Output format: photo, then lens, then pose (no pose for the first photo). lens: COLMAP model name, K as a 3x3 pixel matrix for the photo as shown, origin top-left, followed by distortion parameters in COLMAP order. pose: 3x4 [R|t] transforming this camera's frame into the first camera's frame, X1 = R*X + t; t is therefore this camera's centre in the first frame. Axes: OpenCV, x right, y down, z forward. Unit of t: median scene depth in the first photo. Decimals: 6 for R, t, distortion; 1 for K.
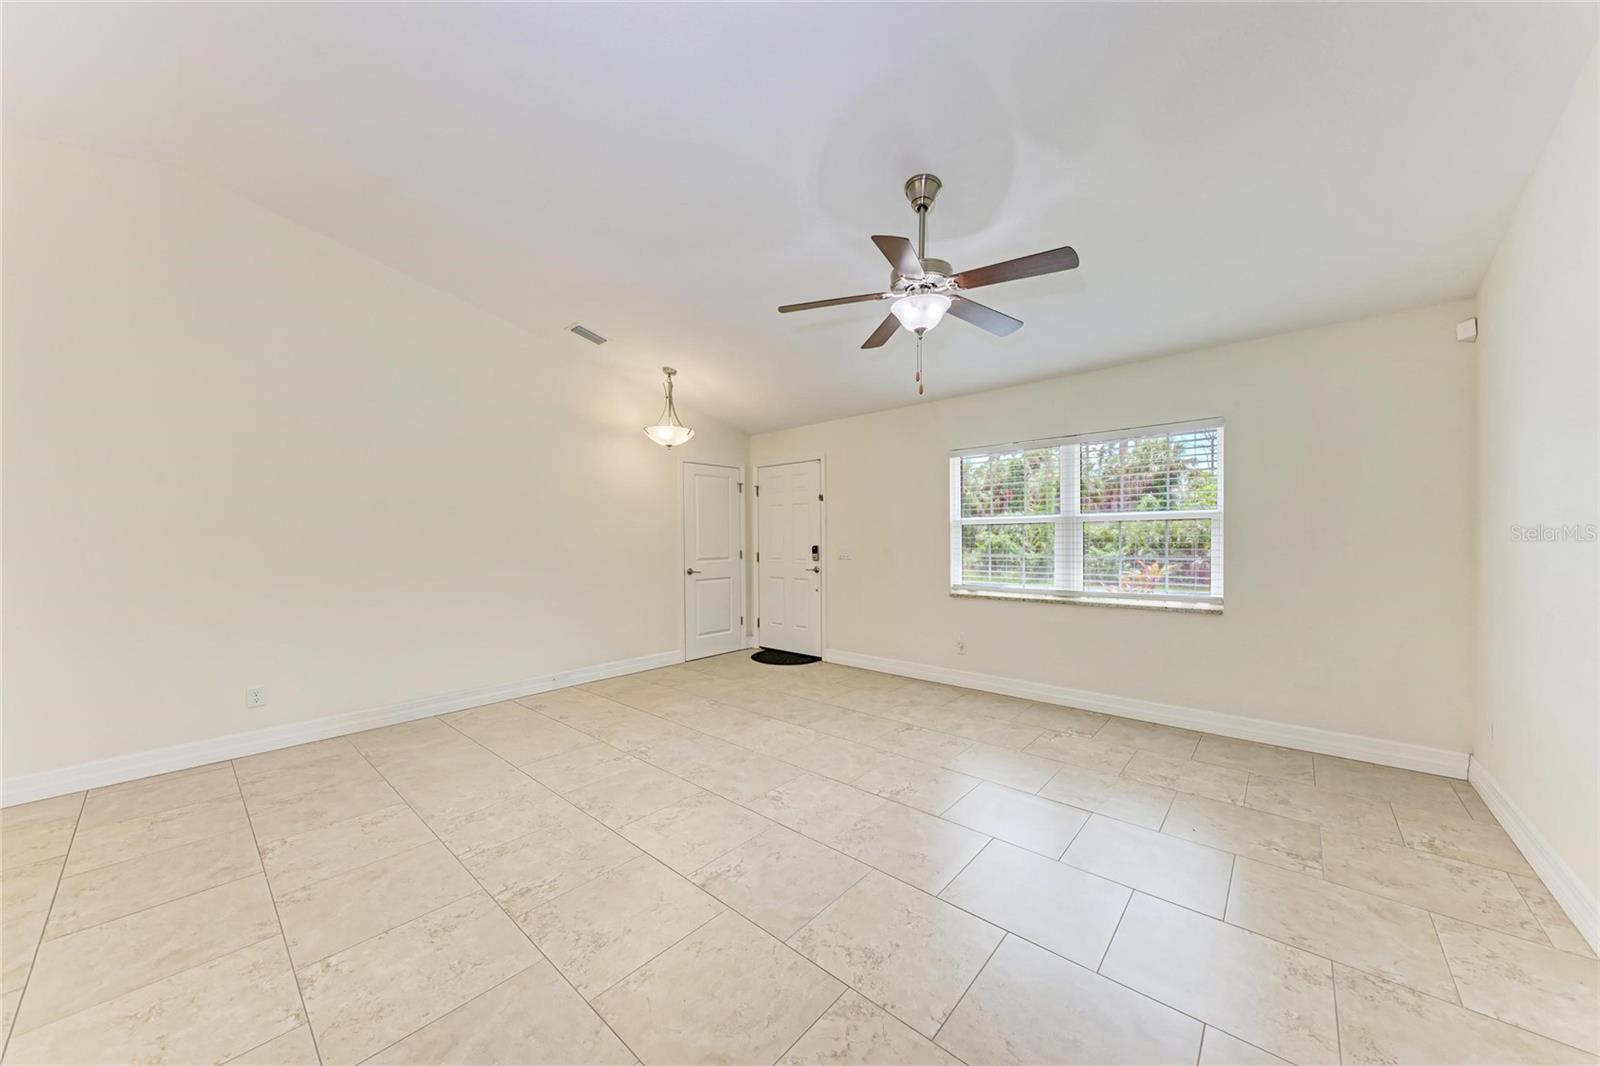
lens RADIAL K [[552.5, 0, 801.6], [0, 552.5, 532.2], [0, 0, 1]] dist [0.010984, -0.000206]
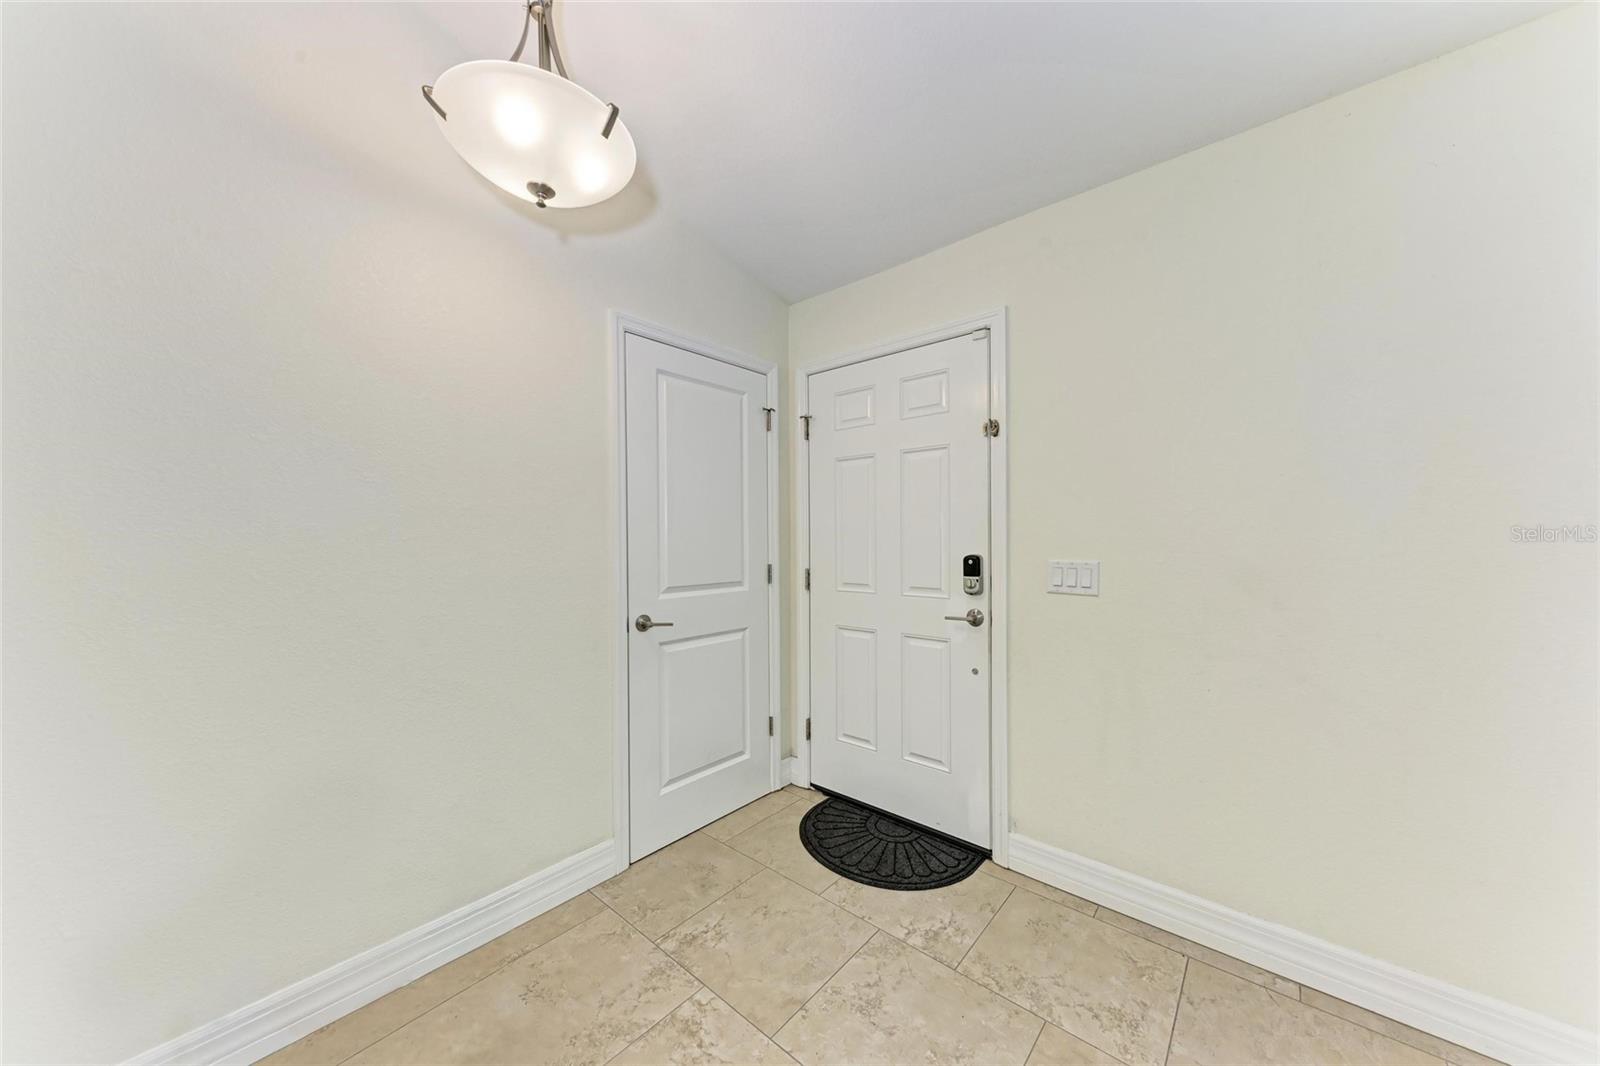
lens RADIAL K [[550.1, 0, 804.9], [0, 550.1, 541.9], [0, 0, 1]] dist [0.016242, -0.003378]
pose [[0.999901, 0.001893, 0.013967, -0.127018], [-0.002128, 0.999856, 0.016808, 0.011551], [-0.013933, -0.016836, 0.999761, 0.820873]]
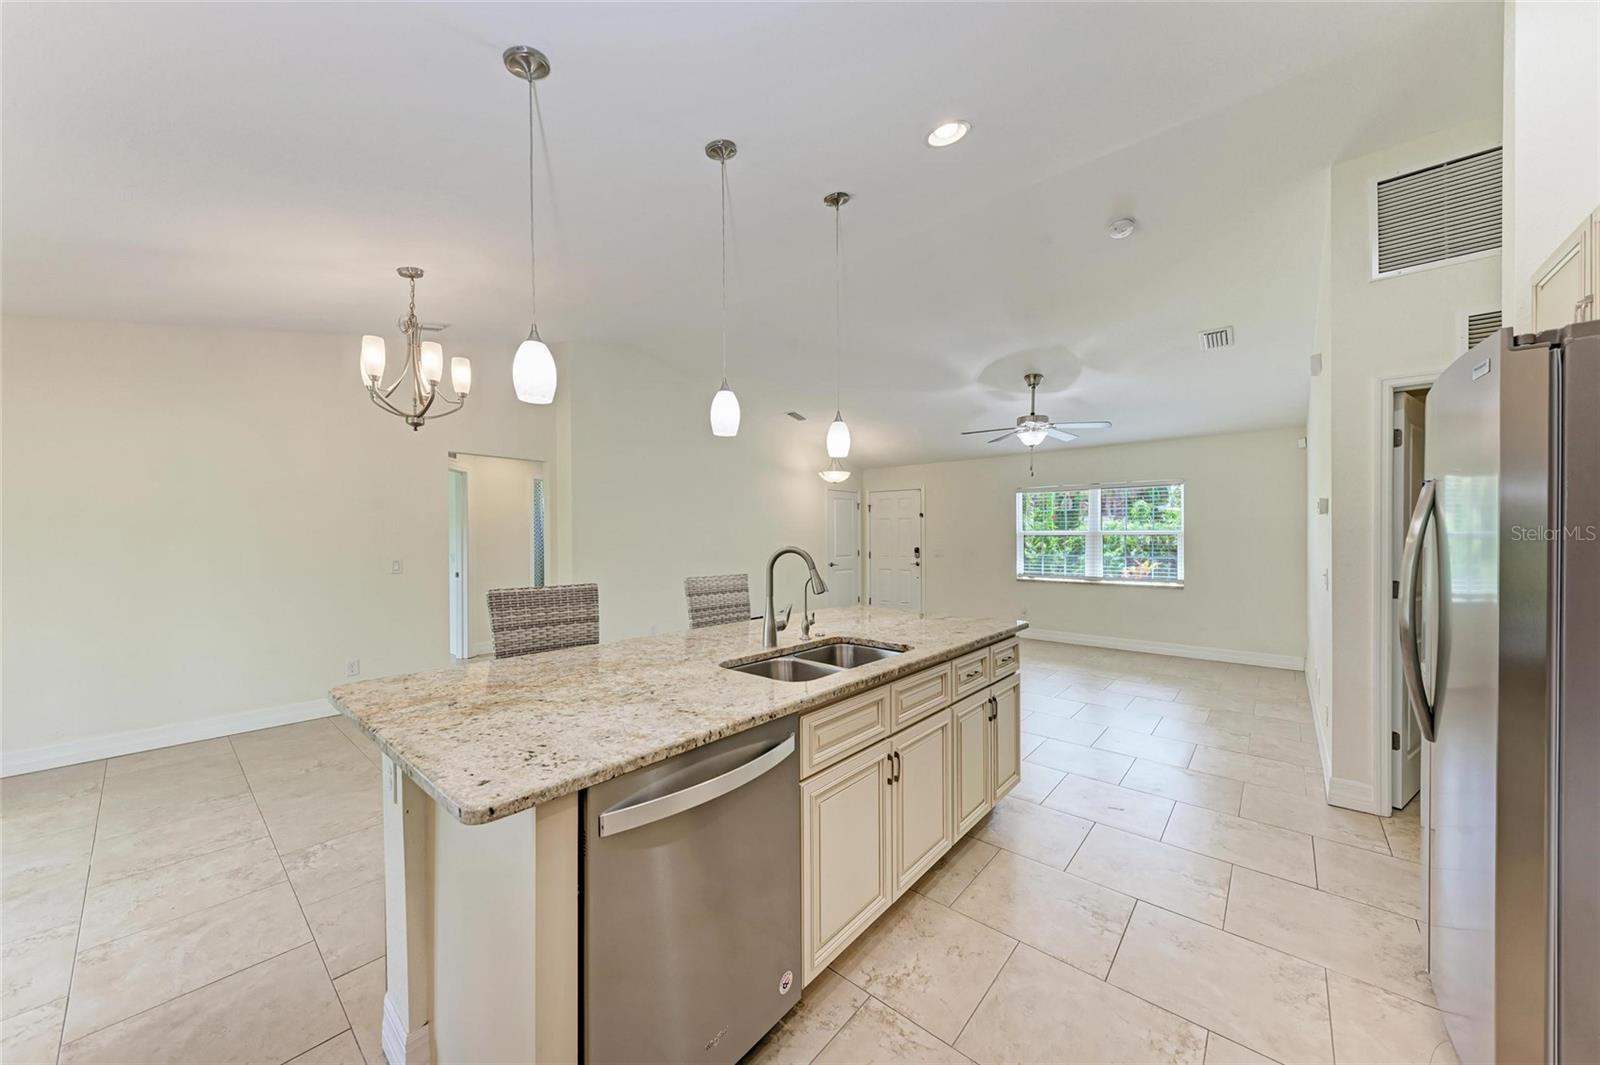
lens RADIAL K [[557.1, 0, 802.9], [0, 557.1, 519.8], [0, 0, 1]] dist [0.015900, -0.003507]
pose [[0.999829, 0.007207, 0.017049, -0.401828], [-0.006894, 0.999807, -0.018385, -0.026075], [-0.017178, 0.018264, 0.999686, -0.632181]]
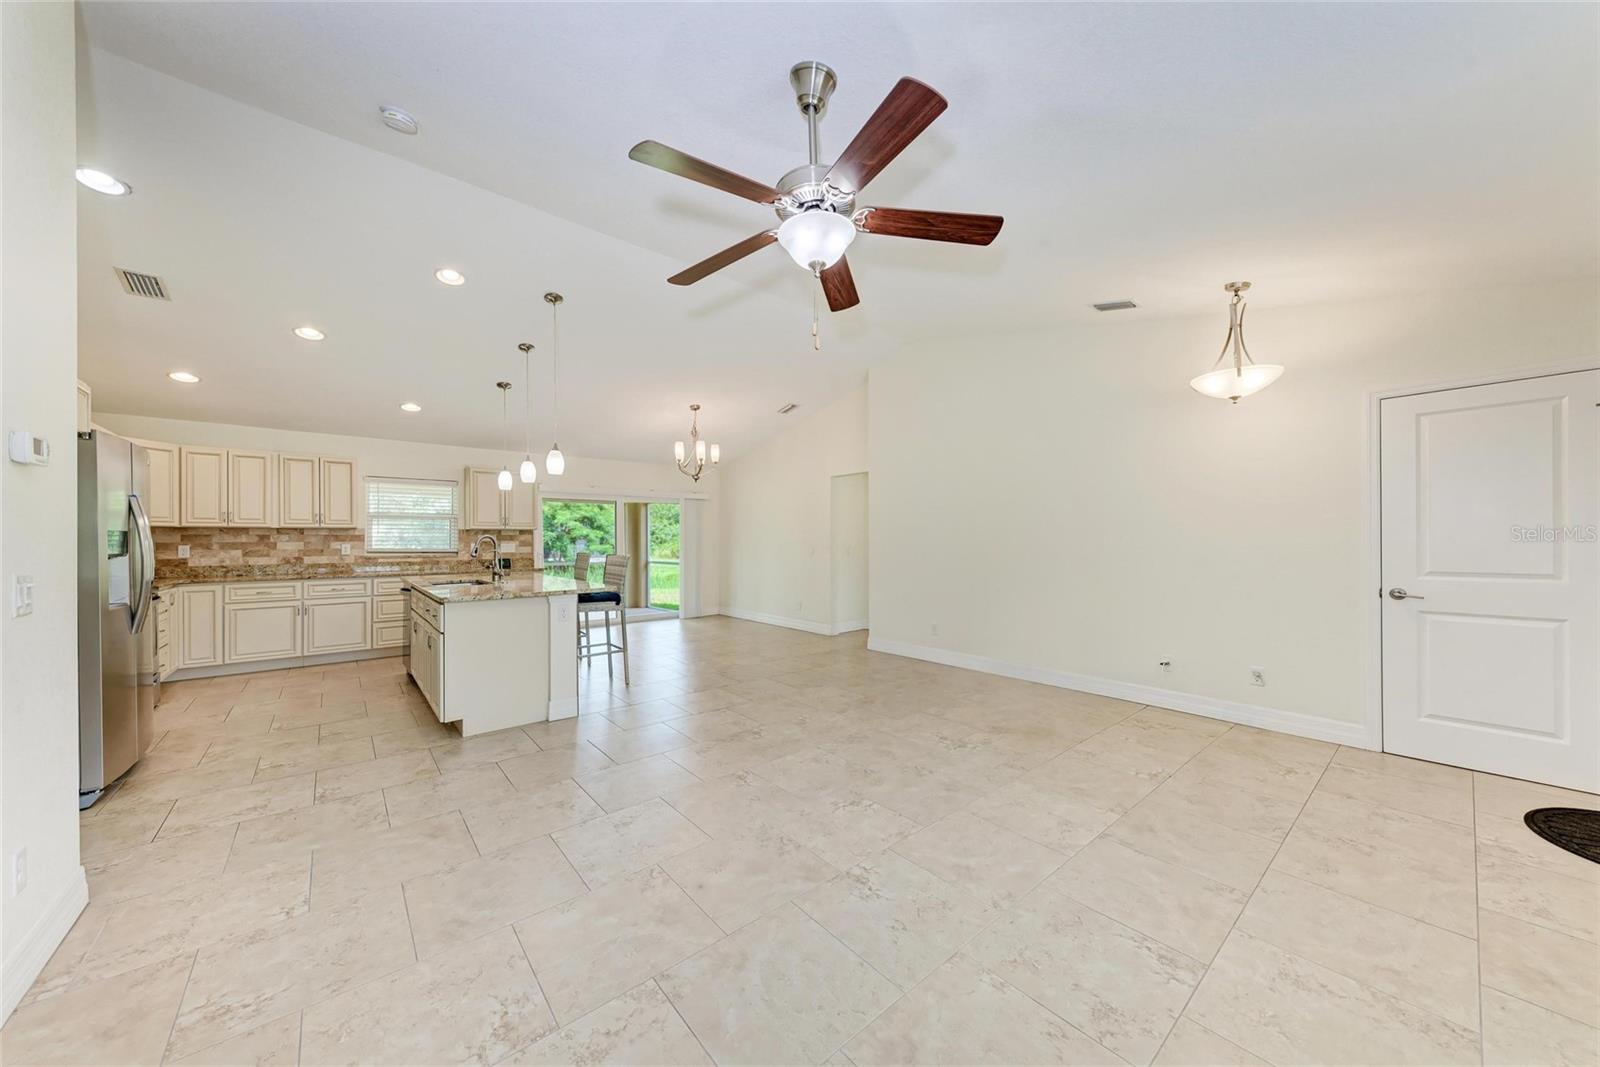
lens RADIAL K [[550.1, 0, 804.9], [0, 550.1, 542.4], [0, 0, 1]] dist [0.016242, -0.003378]
pose [[-0.146494, 0.011663, -0.989143, 0.573150], [0.017211, 0.999809, 0.009239, 0.005961], [0.989062, -0.015671, -0.146667, 0.658357]]
